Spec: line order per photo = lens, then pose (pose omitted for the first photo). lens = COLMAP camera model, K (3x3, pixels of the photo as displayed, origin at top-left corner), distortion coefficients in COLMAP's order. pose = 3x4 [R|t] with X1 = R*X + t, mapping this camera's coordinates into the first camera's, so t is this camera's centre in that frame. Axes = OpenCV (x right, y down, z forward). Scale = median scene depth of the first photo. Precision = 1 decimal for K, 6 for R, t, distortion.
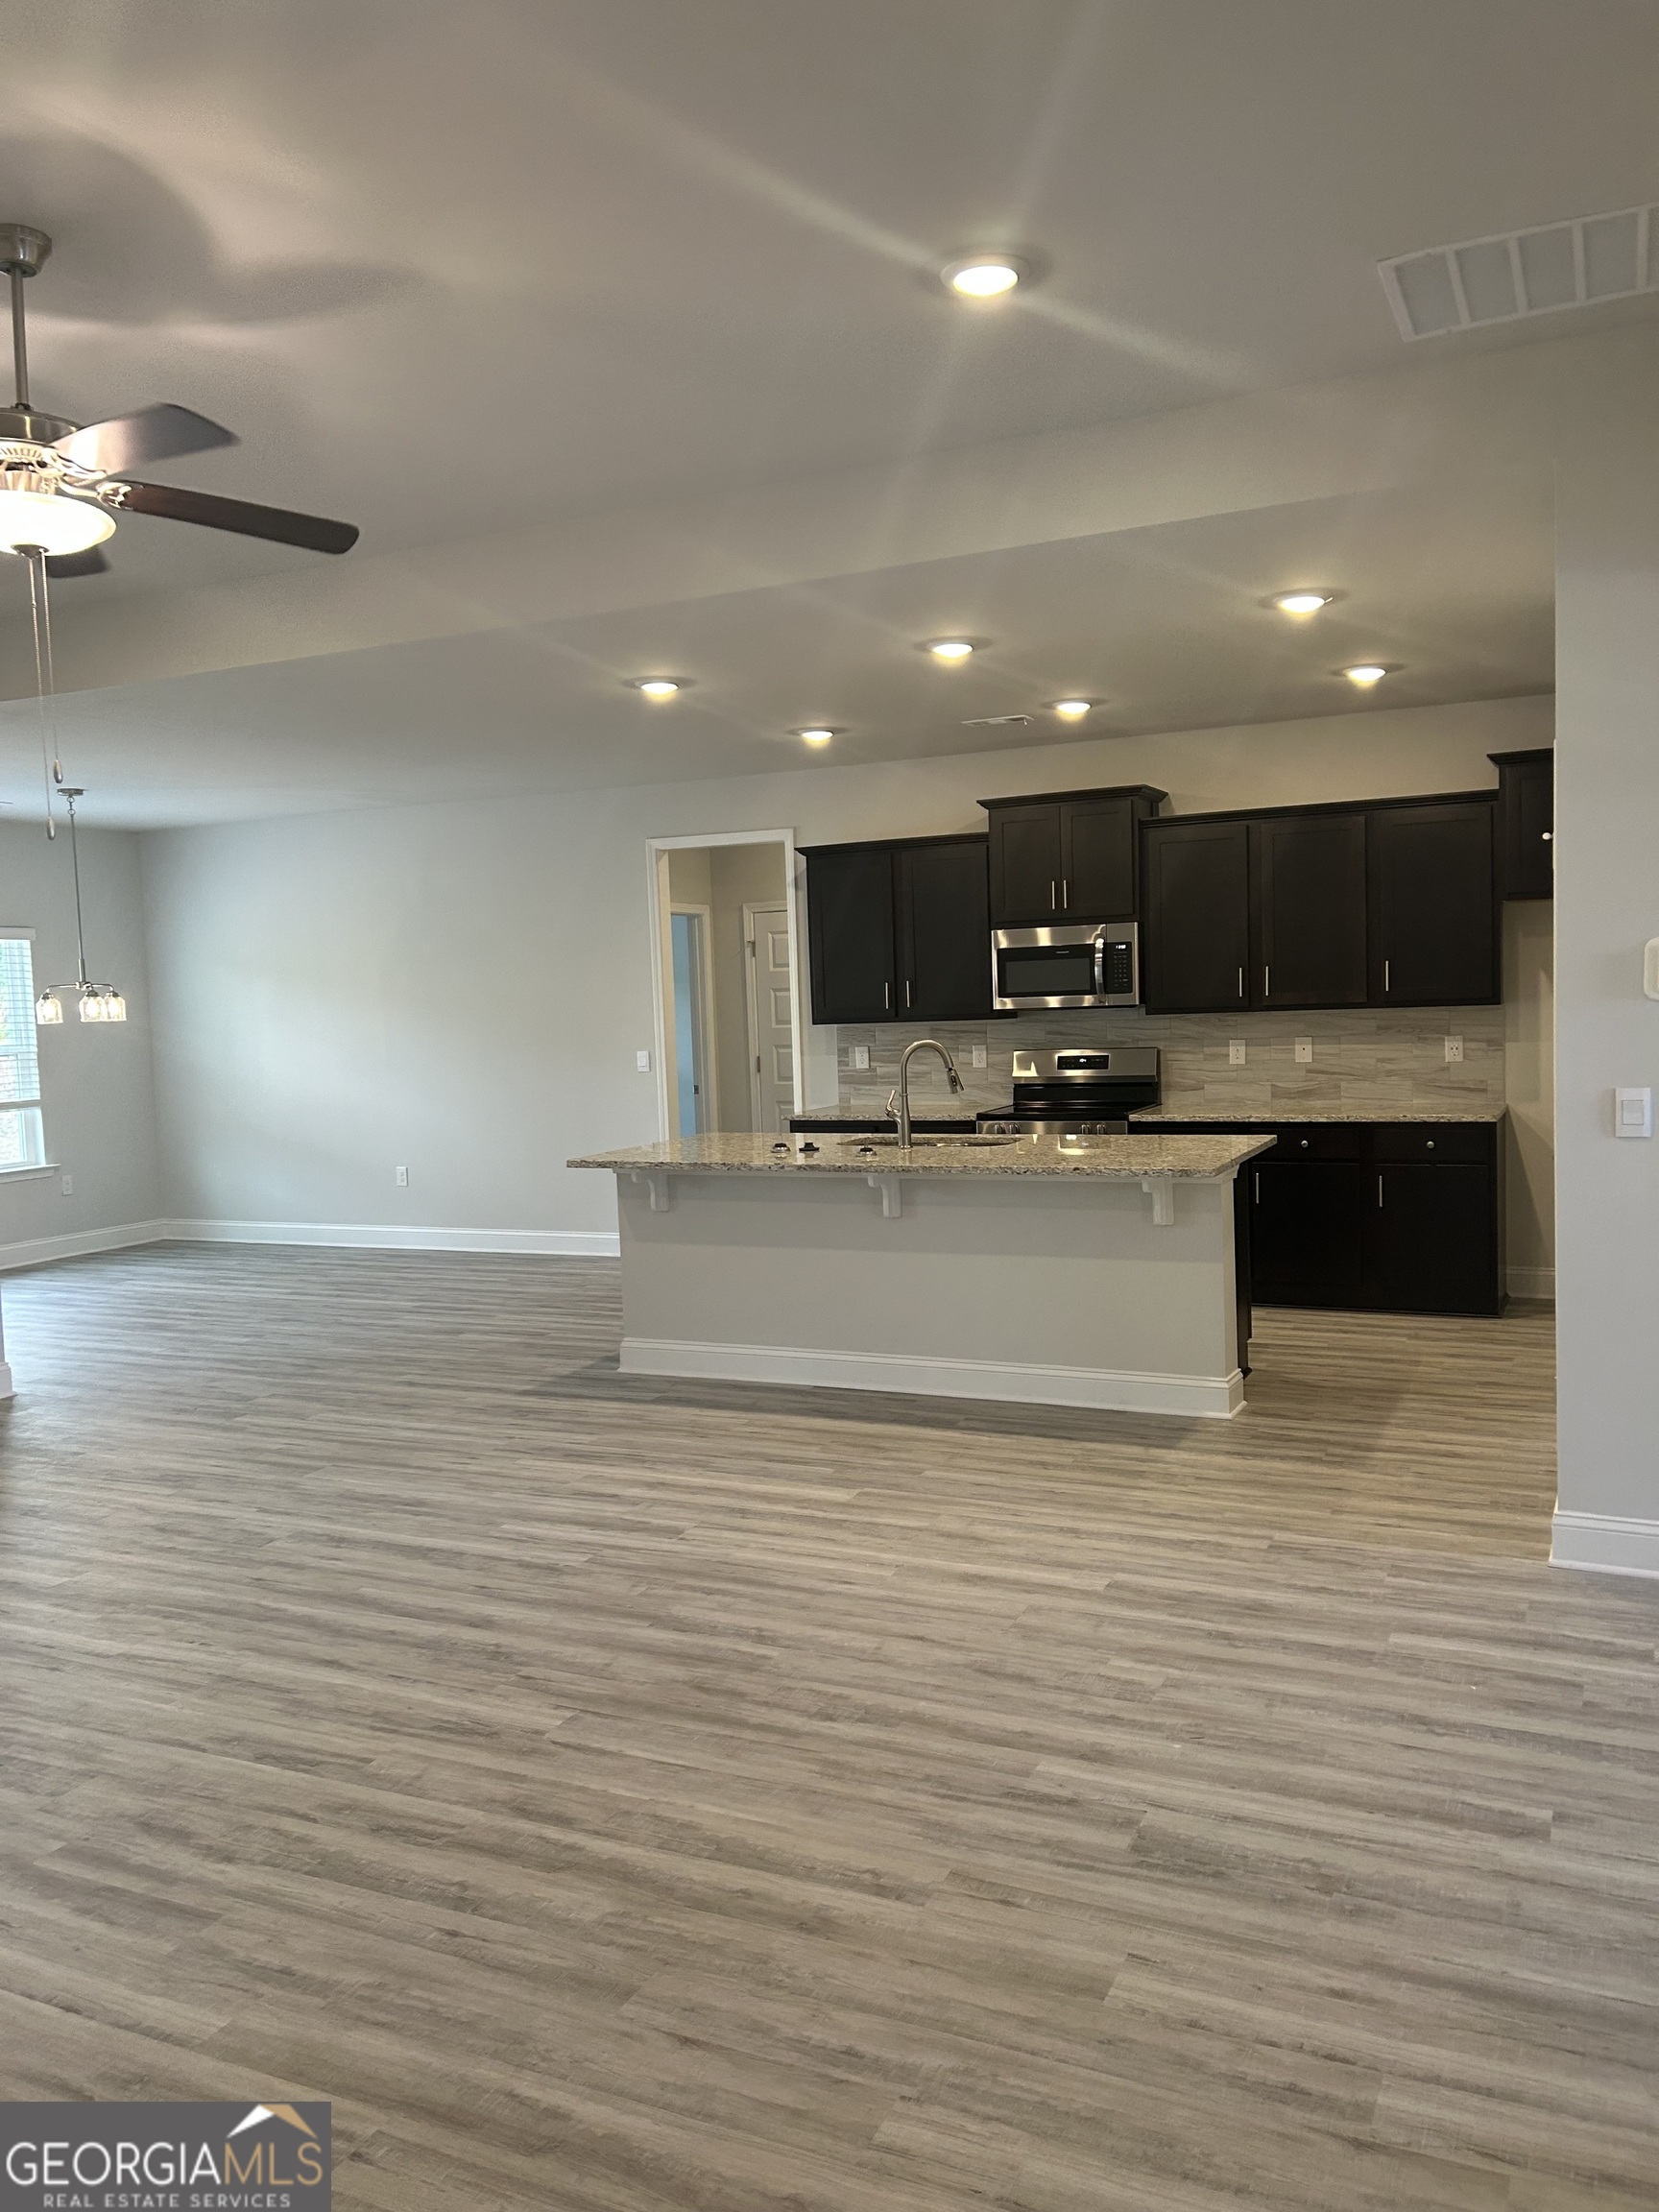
lens RADIAL K [[1595.3, 0, 829.5], [0, 1595.3, 1106.0], [0, 0, 1]] dist [0.007192, -0.001456]
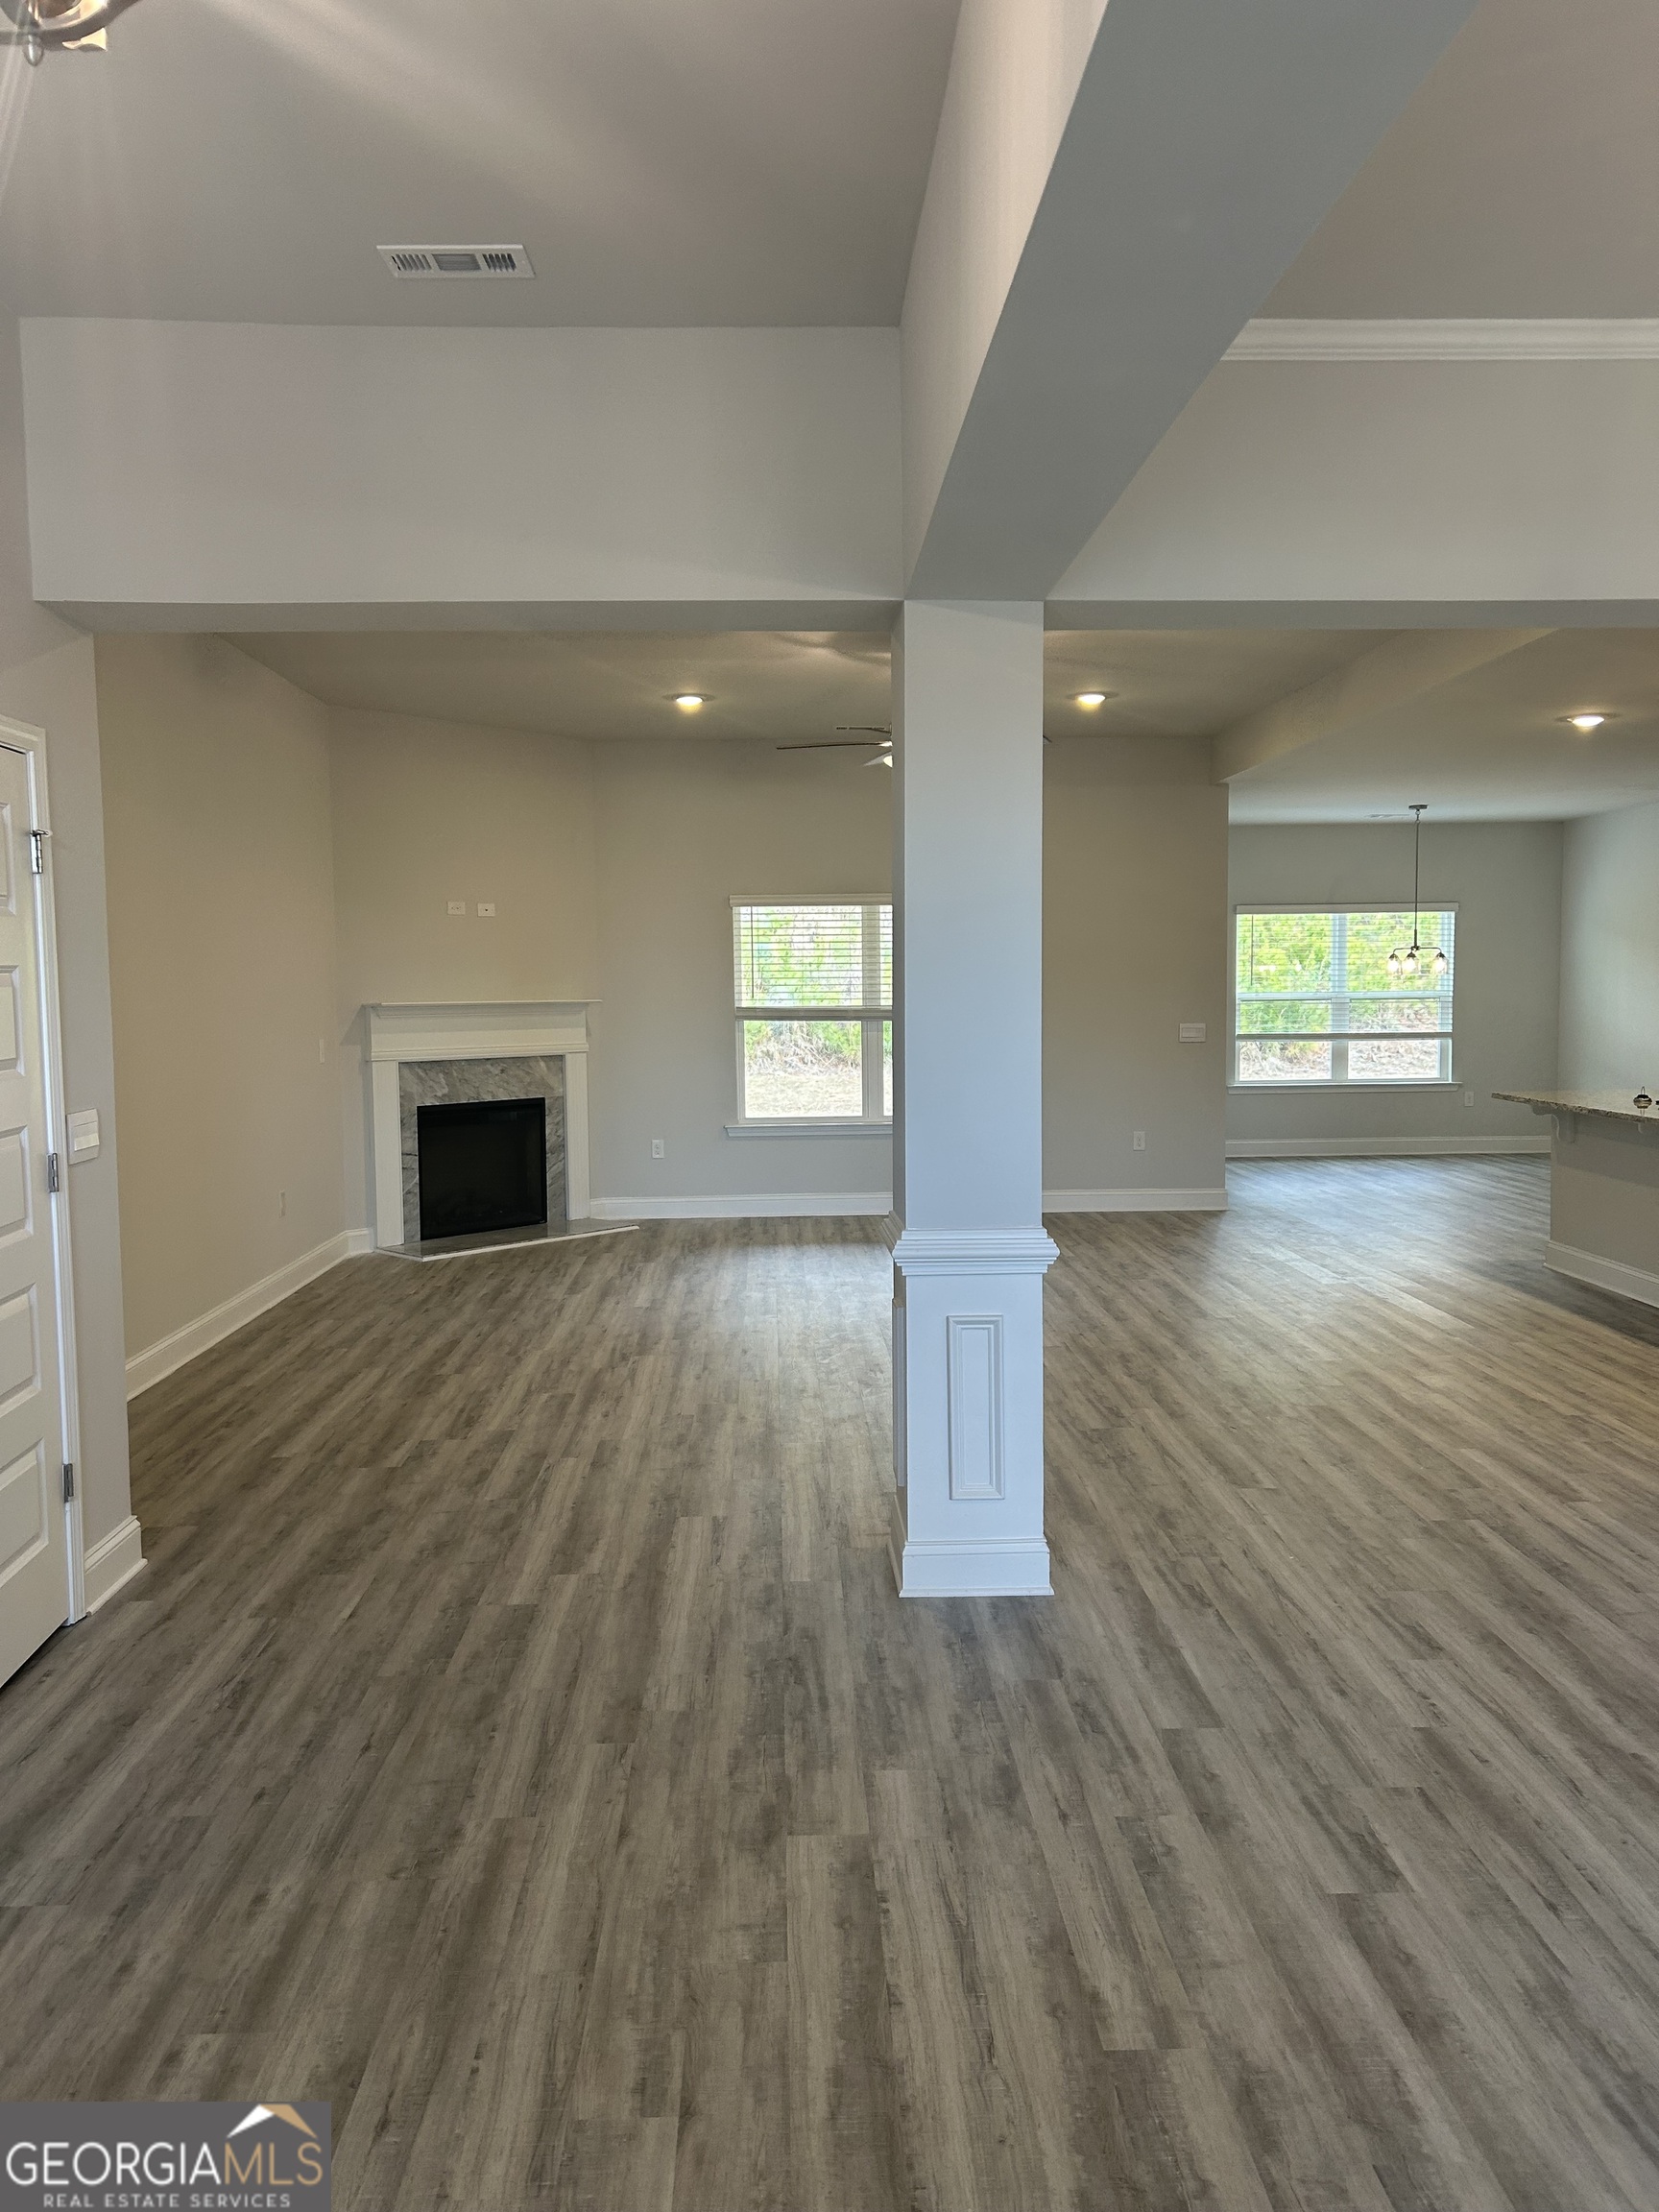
lens RADIAL K [[1595.3, 0, 829.5], [0, 1595.3, 1106.0], [0, 0, 1]] dist [0.007192, -0.001456]
pose [[0.466616, 0.098476, -0.878961, 1.365123], [-0.070070, 0.994775, 0.074253, -0.019638], [0.881680, 0.026942, 0.471078, -0.126755]]
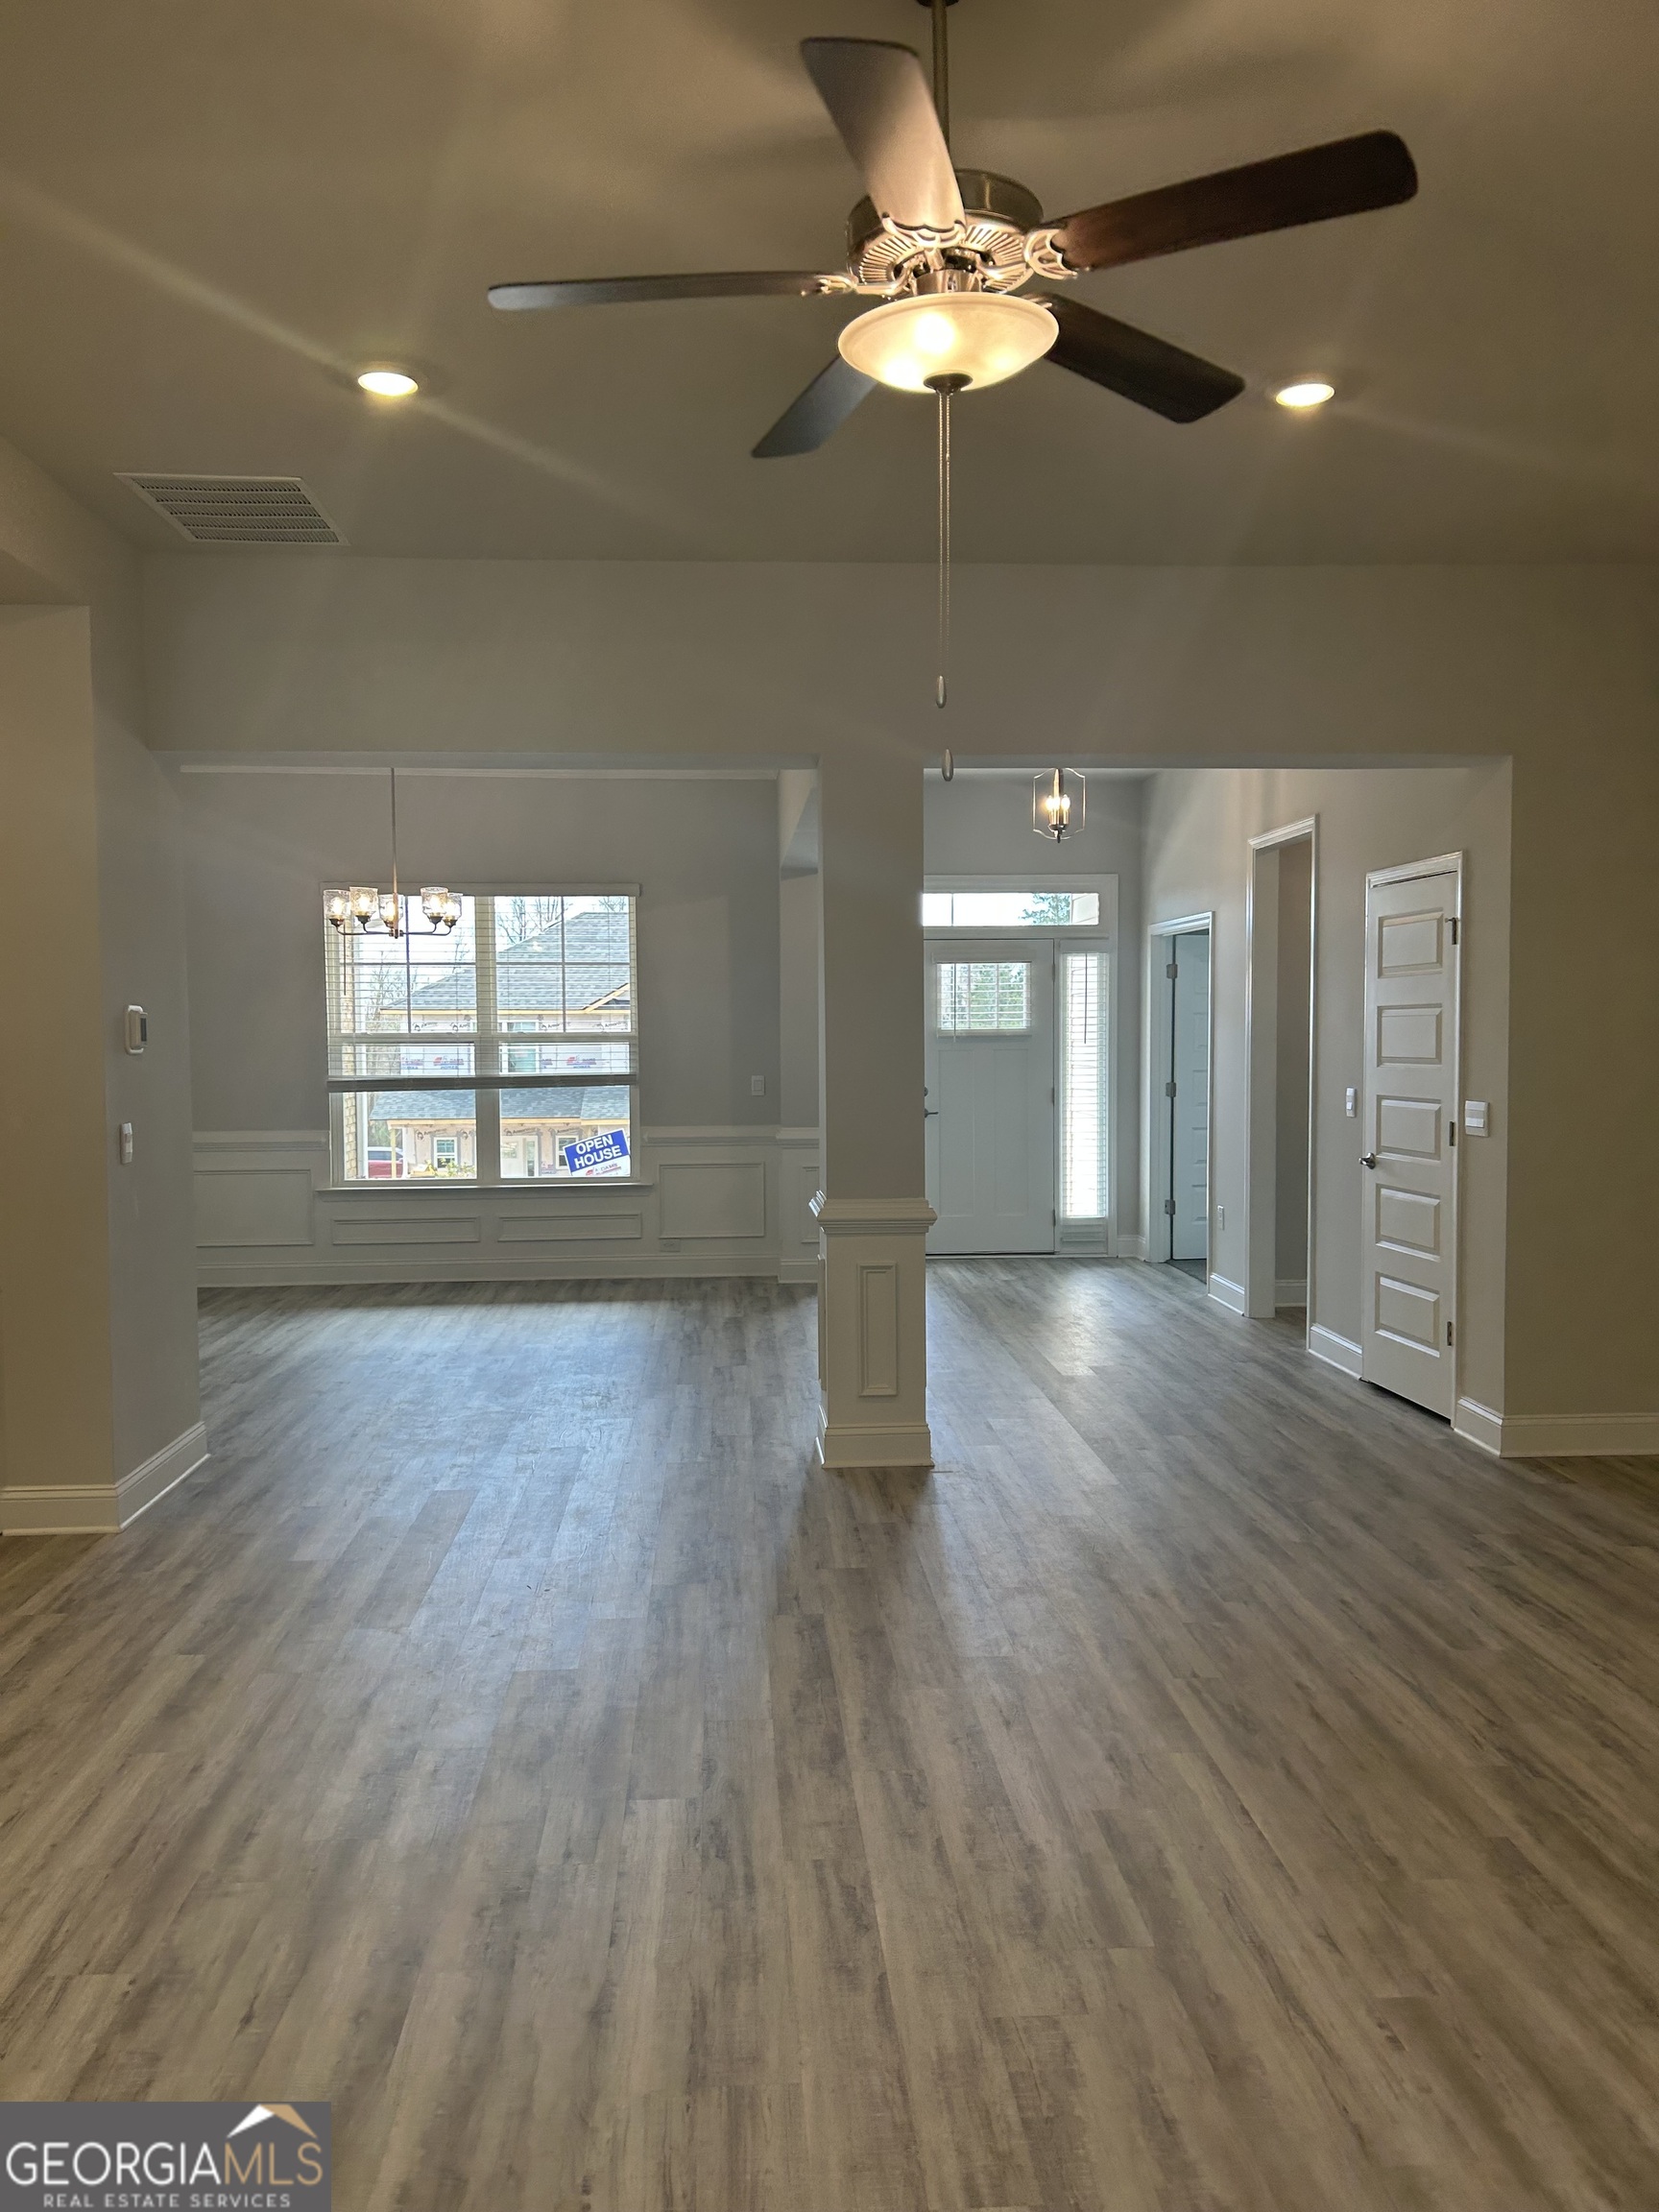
lens RADIAL K [[1891.2, 0, 828.9], [0, 1891.2, 1096.3], [0, 0, 1]] dist [0.041286, -0.004467]
pose [[-0.499652, -0.000902, 0.866226, -1.171134], [0.086362, 0.994965, 0.050851, -0.056167], [-0.861910, 0.100217, -0.497059, 1.446611]]
